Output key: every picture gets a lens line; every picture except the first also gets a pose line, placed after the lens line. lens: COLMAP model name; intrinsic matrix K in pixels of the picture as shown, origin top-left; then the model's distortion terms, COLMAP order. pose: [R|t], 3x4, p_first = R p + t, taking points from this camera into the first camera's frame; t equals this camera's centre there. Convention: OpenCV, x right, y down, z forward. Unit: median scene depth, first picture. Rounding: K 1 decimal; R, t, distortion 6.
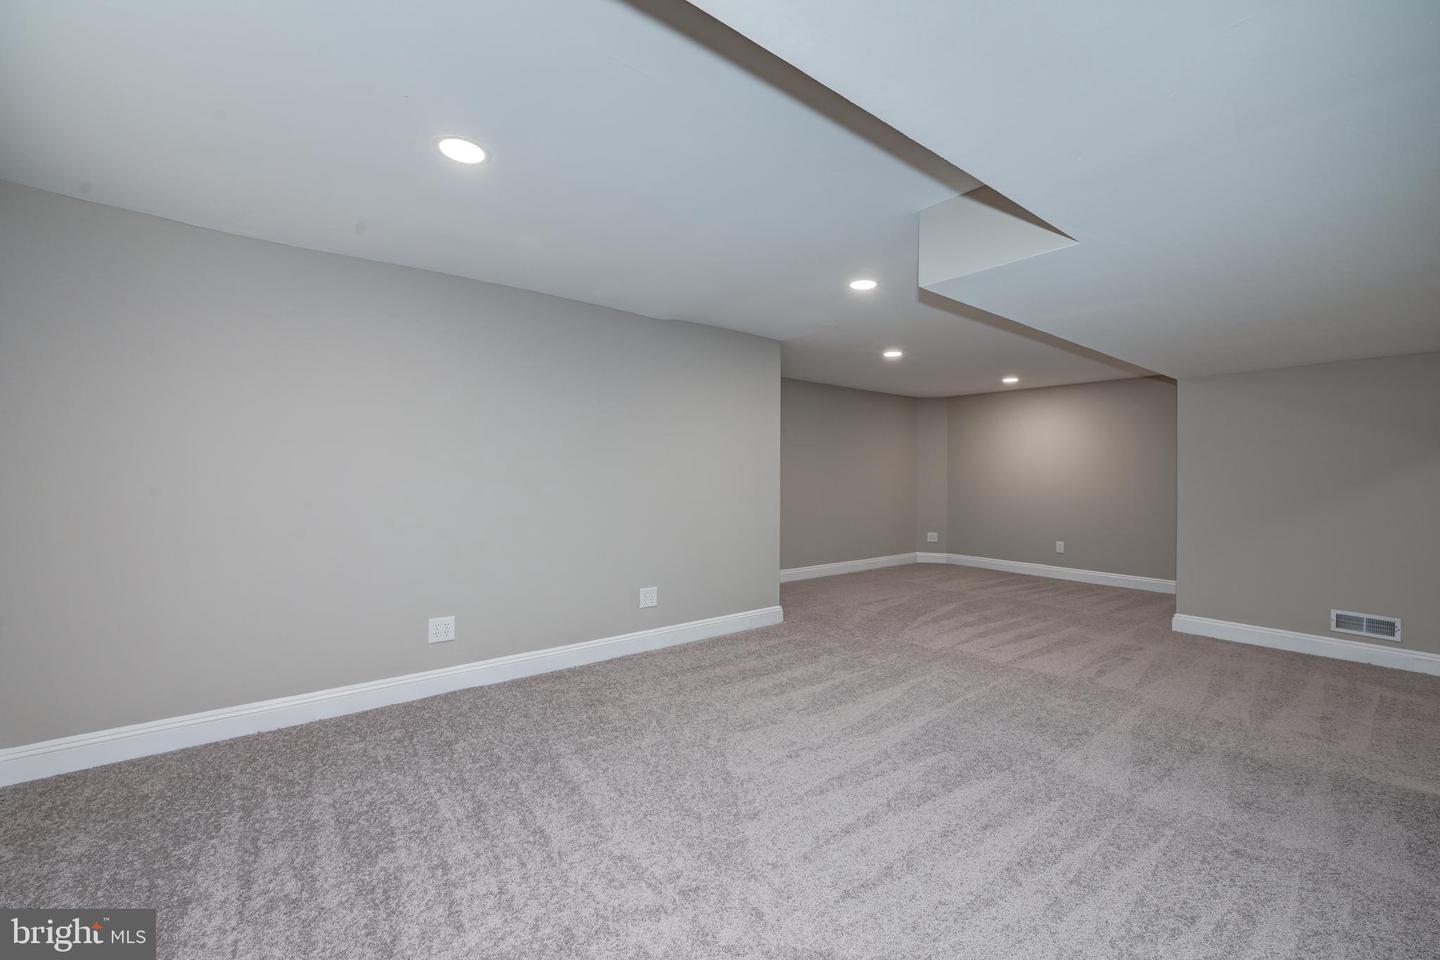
lens RADIAL K [[586.4, 0, 713.8], [0, 586.4, 482.0], [0, 0, 1]] dist [-0.000766, -0.000176]
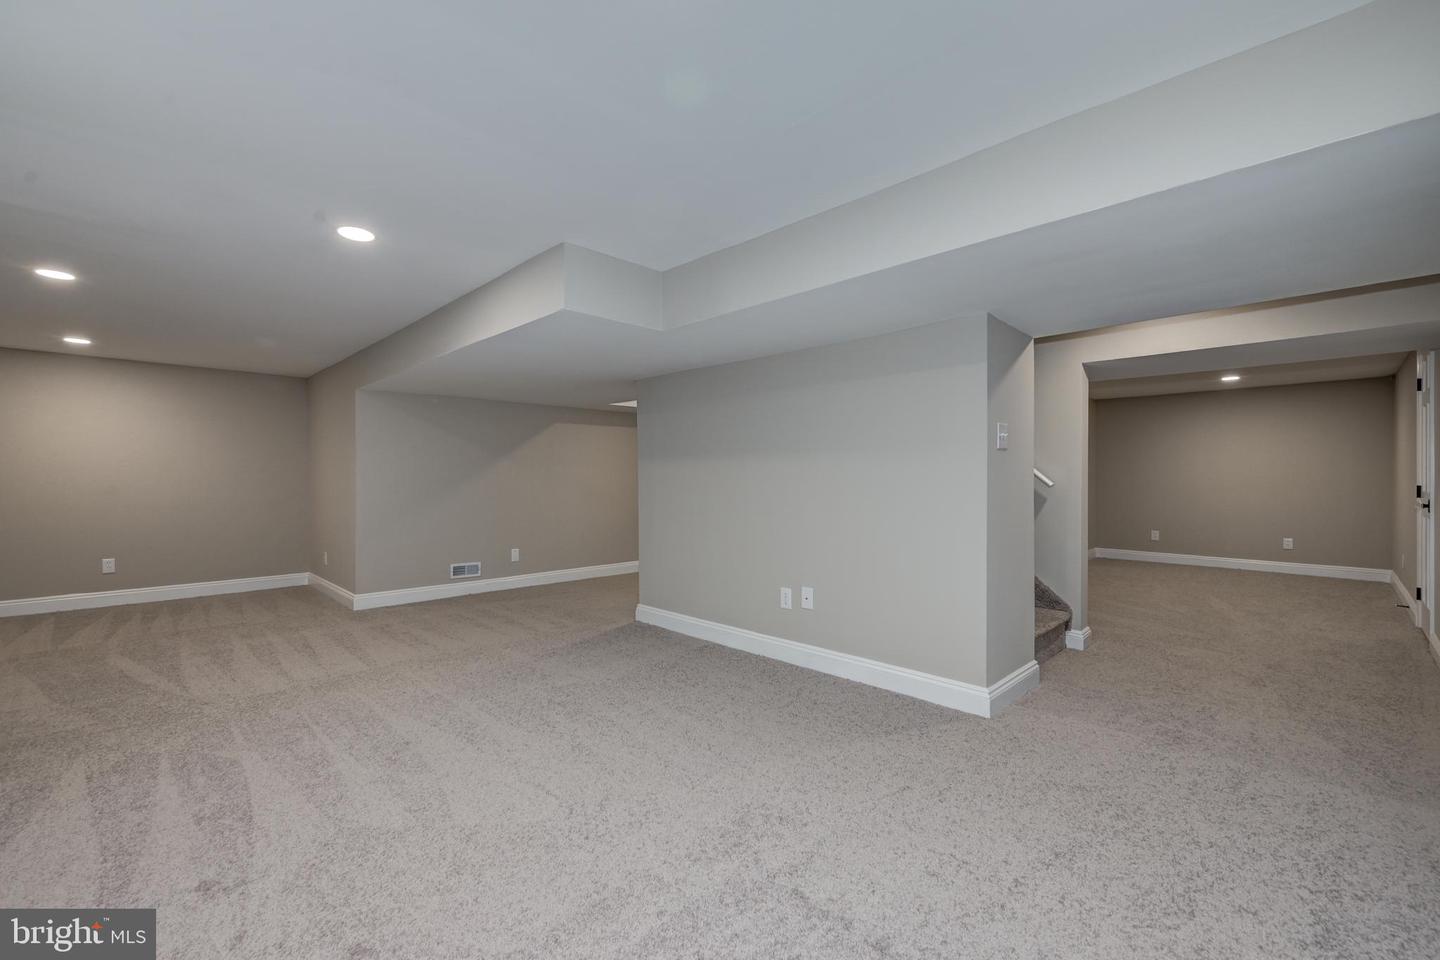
lens RADIAL K [[586.4, 0, 713.8], [0, 586.4, 482.0], [0, 0, 1]] dist [-0.000766, -0.000176]
pose [[-0.128622, -0.011912, 0.991622, -0.512724], [0.010130, 0.999860, 0.013325, -0.004500], [-0.991642, 0.011759, -0.128483, 0.539731]]
